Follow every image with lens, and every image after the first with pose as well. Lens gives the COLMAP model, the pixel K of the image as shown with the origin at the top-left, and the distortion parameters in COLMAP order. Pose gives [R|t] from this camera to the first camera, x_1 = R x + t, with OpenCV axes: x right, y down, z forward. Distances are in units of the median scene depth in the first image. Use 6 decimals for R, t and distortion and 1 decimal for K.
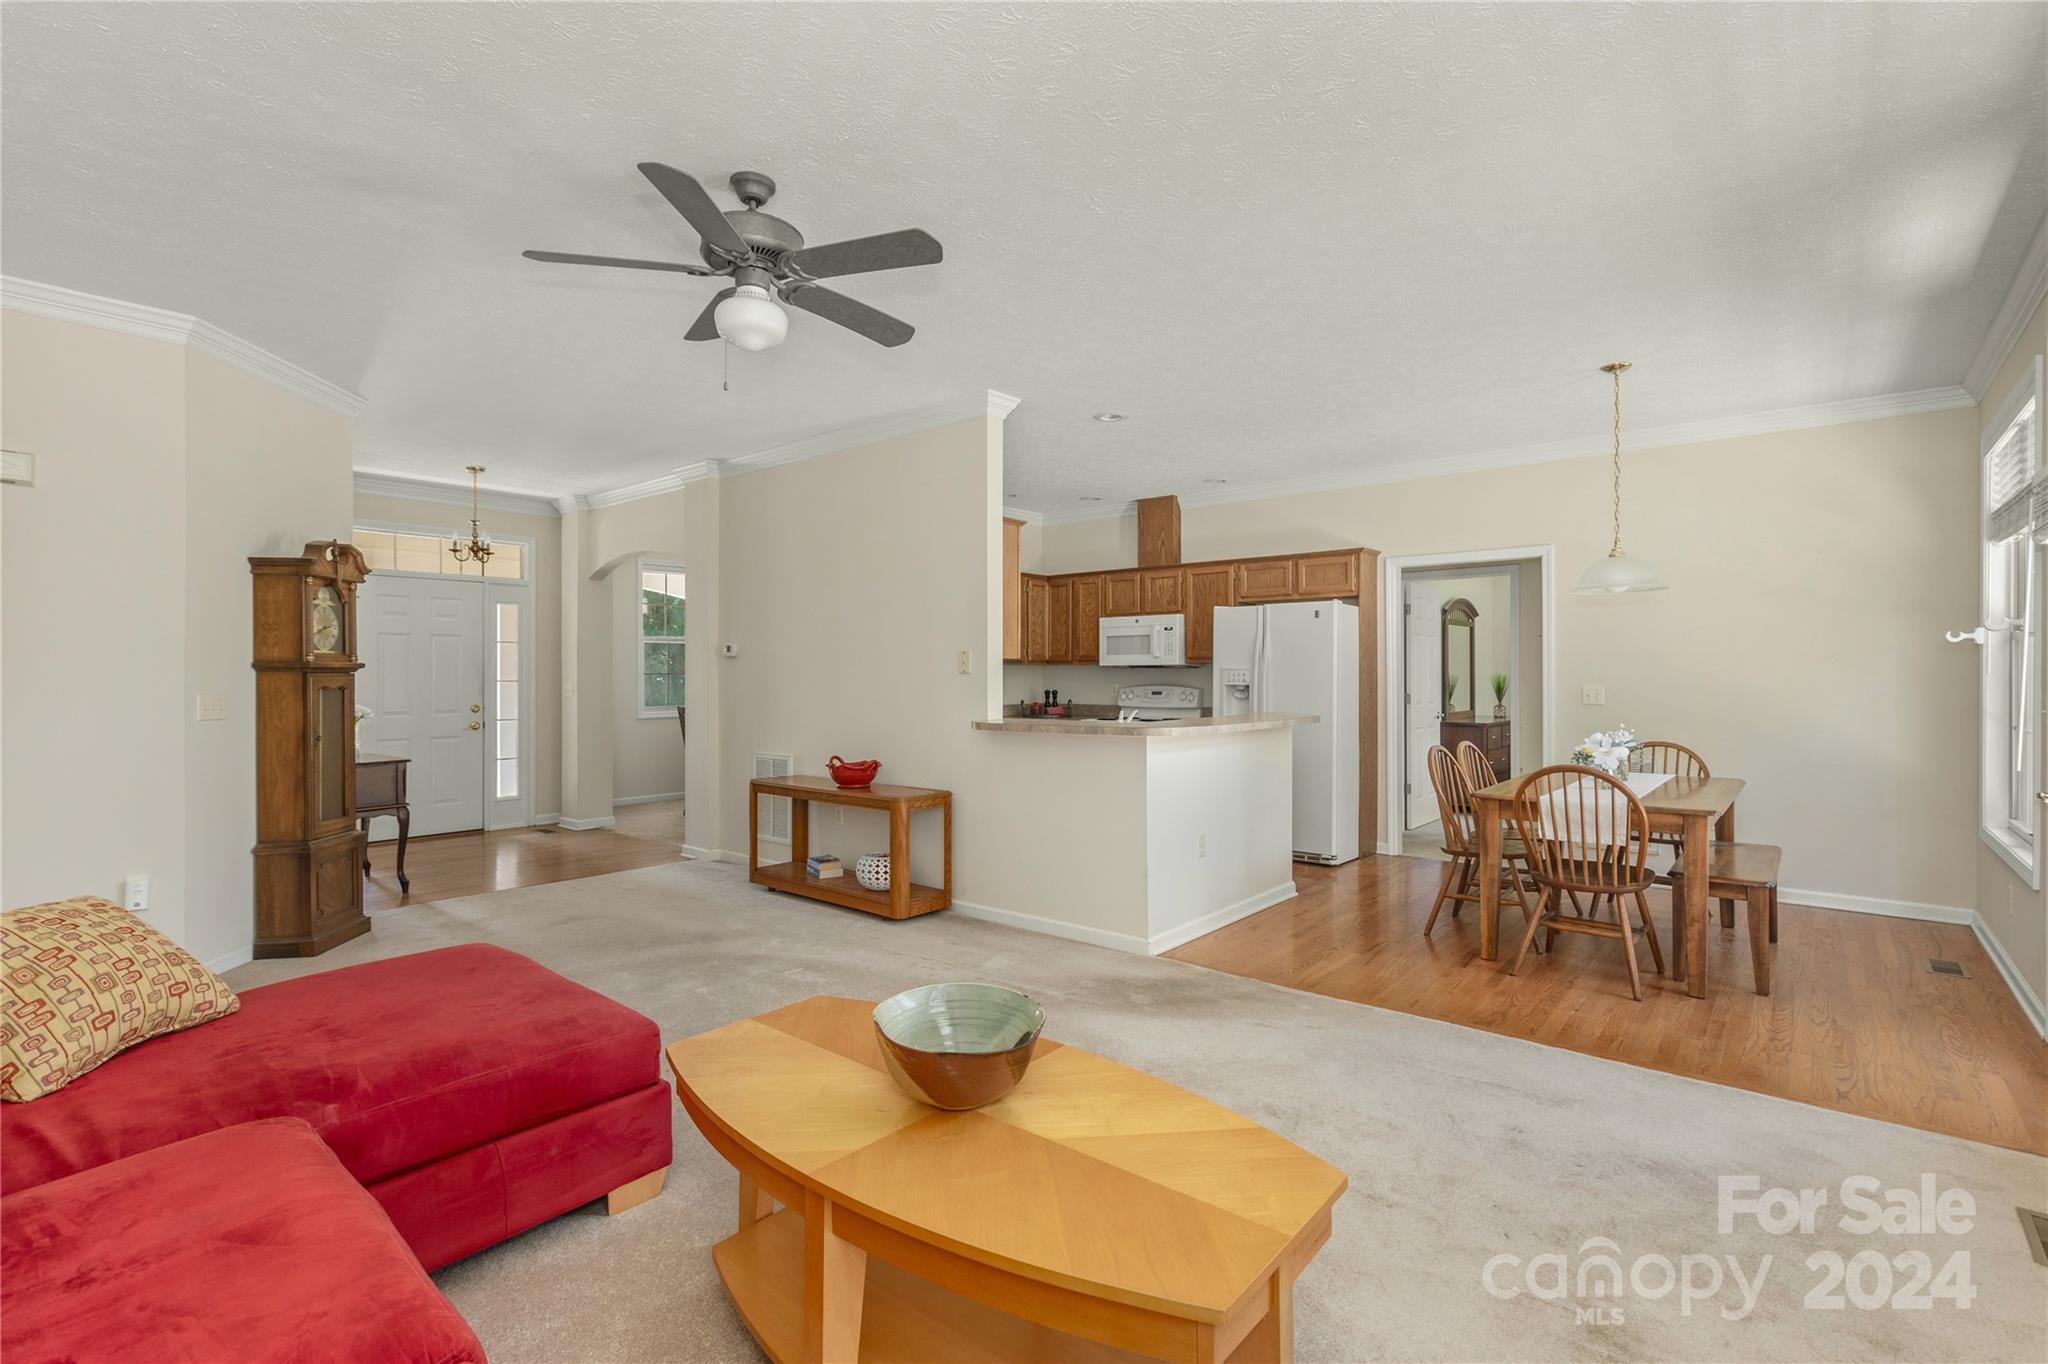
lens RADIAL K [[948.1, 0, 1006.9], [0, 948.1, 673.4], [0, 0, 1]] dist [0.007811, -0.002152]
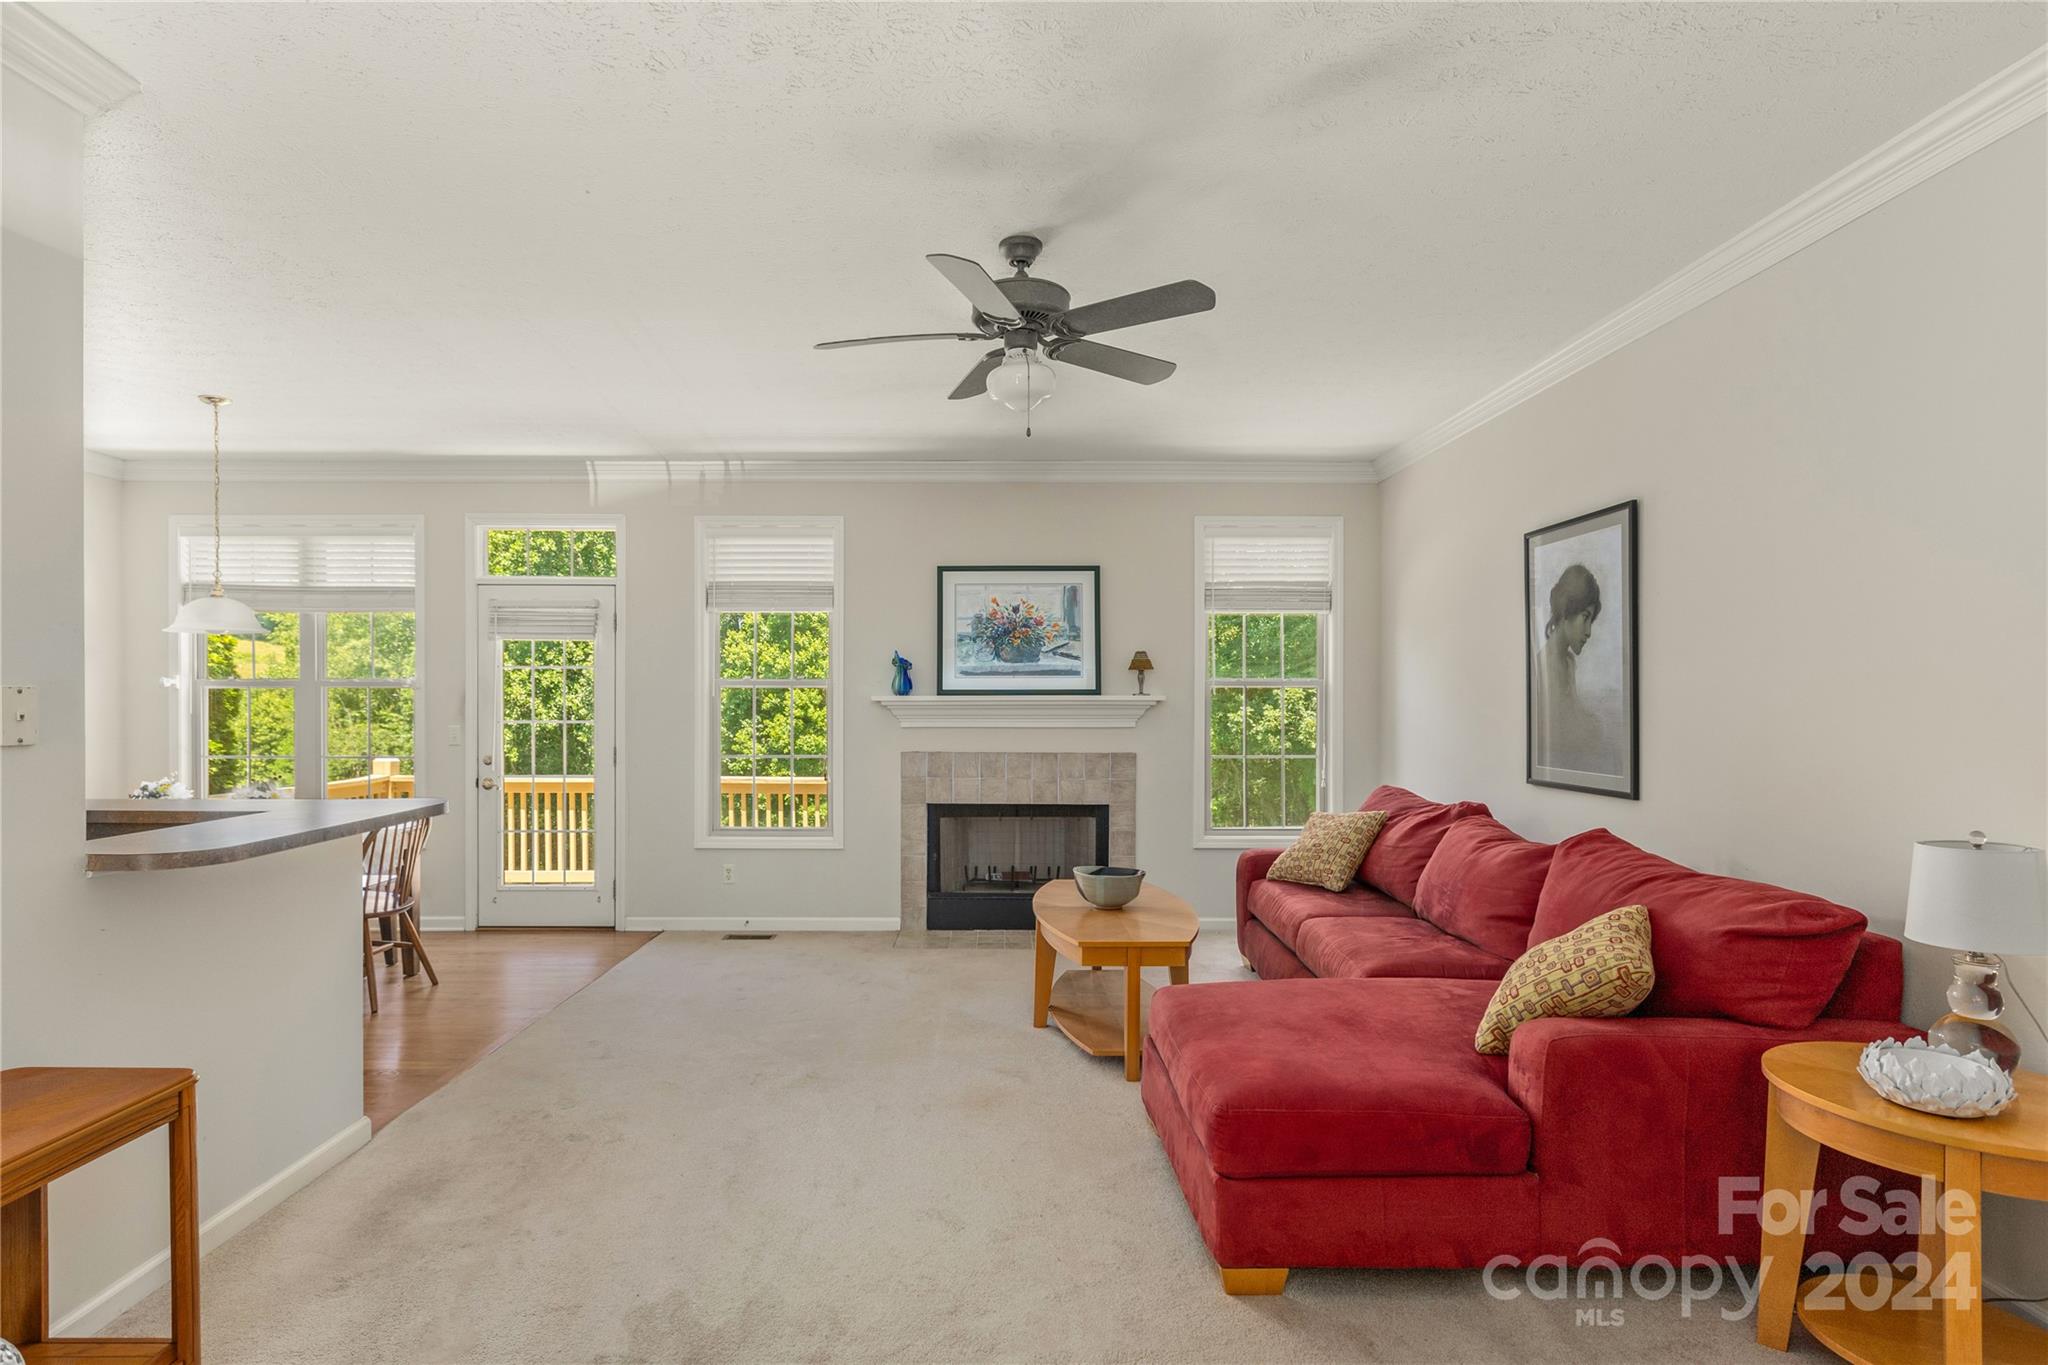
lens RADIAL K [[1071.5, 0, 1036.7], [0, 1071.5, 681.0], [0, 0, 1]] dist [-0.022976, 0.000279]
pose [[-0.656501, 0.011166, 0.754243, -0.517942], [-0.000347, 0.999886, -0.015105, -0.015410], [-0.754325, -0.010178, -0.656422, 0.778507]]
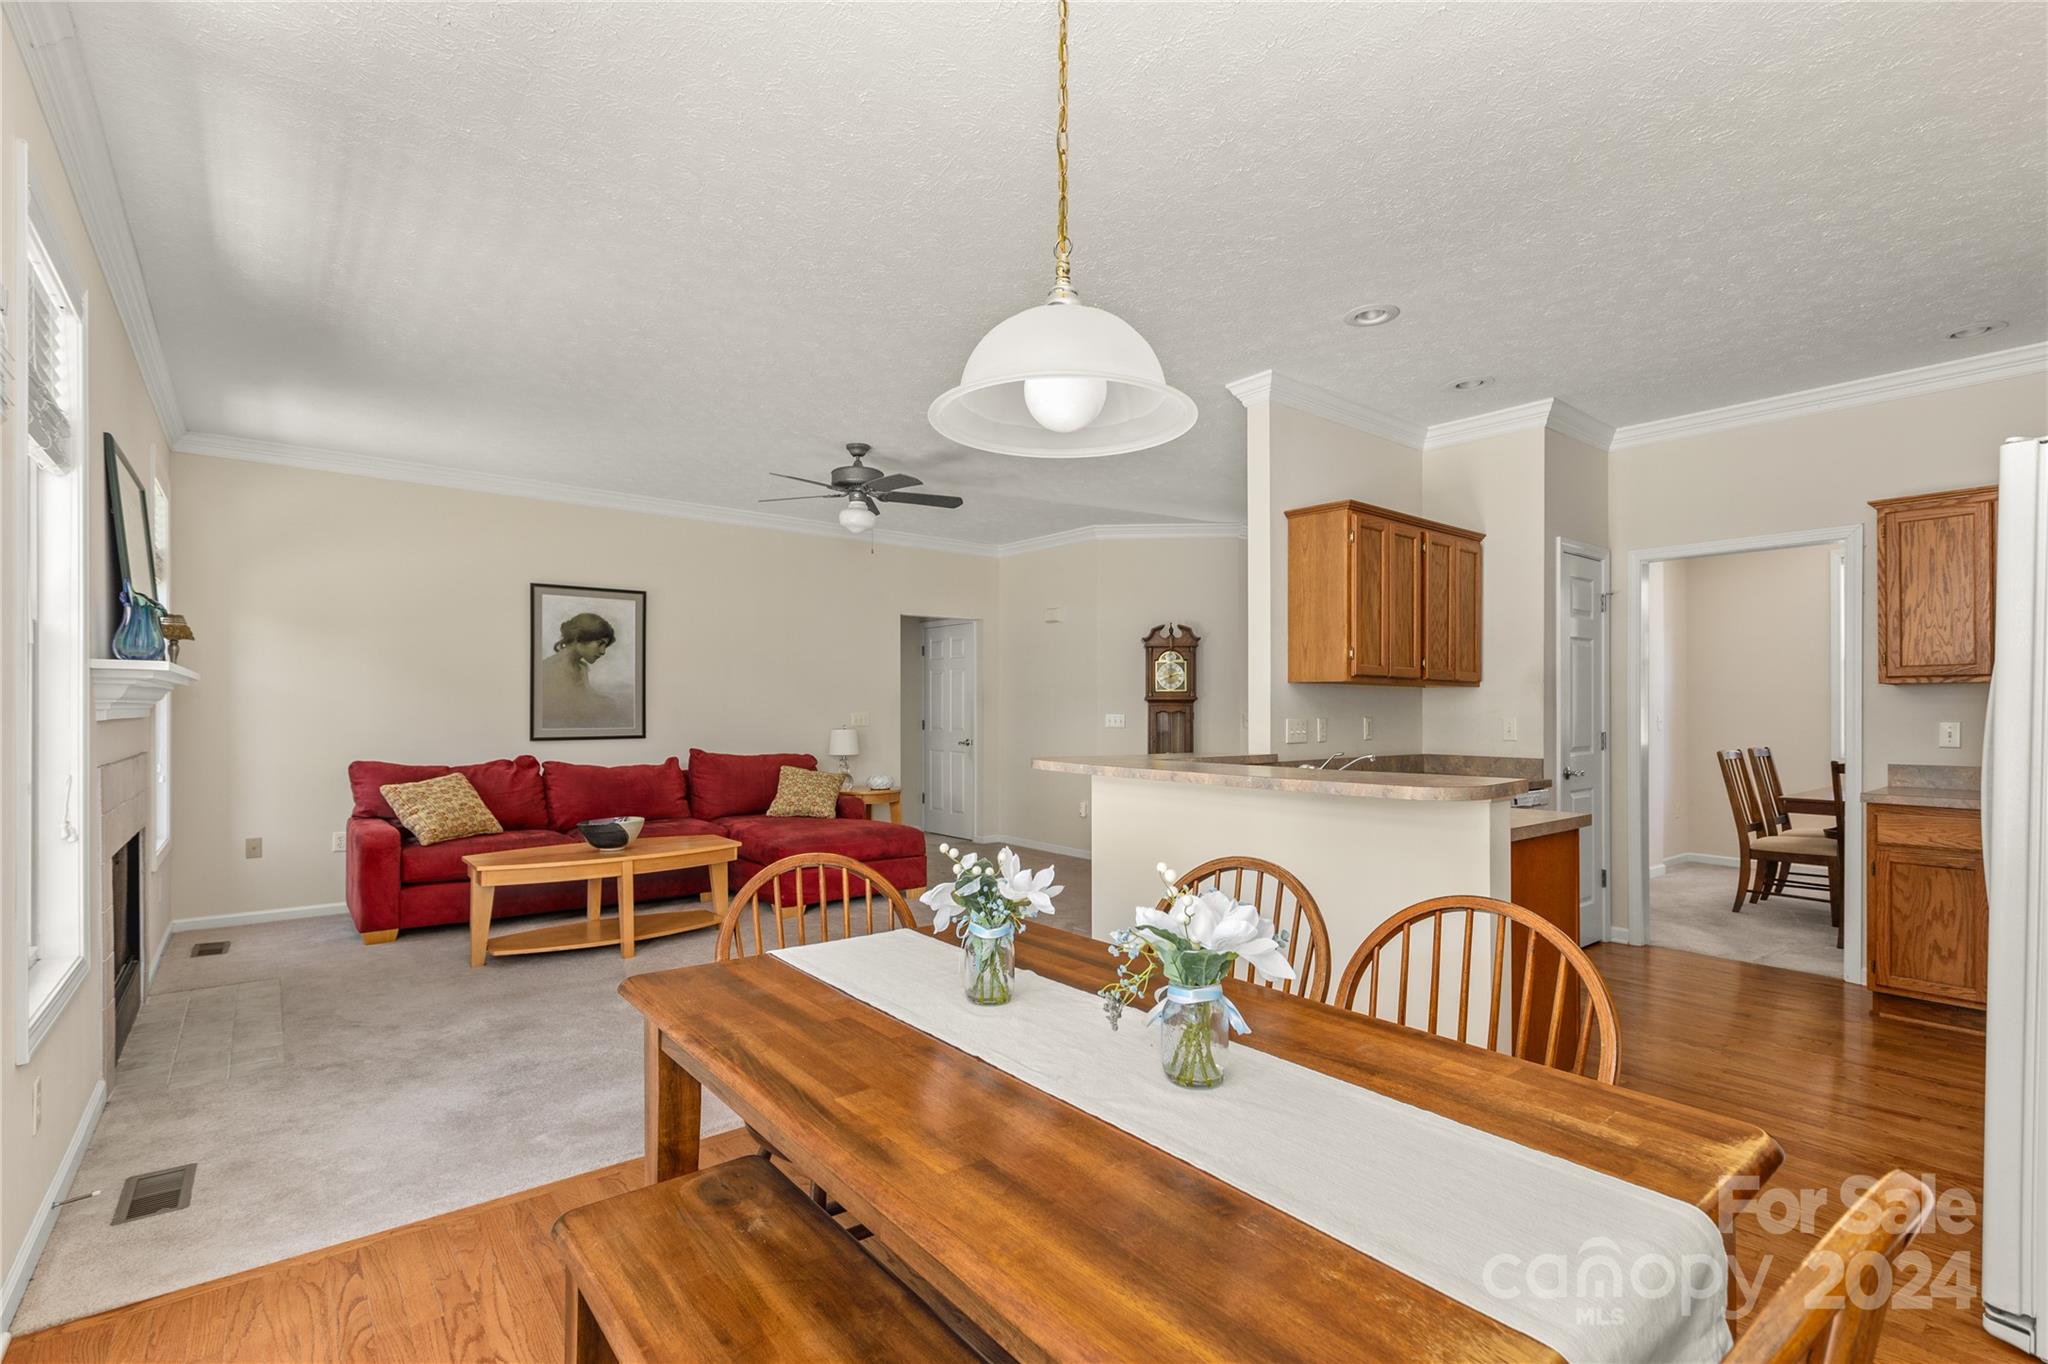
lens RADIAL K [[948.1, 0, 1015.6], [0, 948.1, 698.9], [0, 0, 1]] dist [0.007811, -0.002152]
pose [[-0.193146, -0.009076, -0.981128, 0.687004], [-0.002283, 0.999959, -0.008801, 0.004933], [0.981167, 0.000540, -0.193159, 0.752757]]
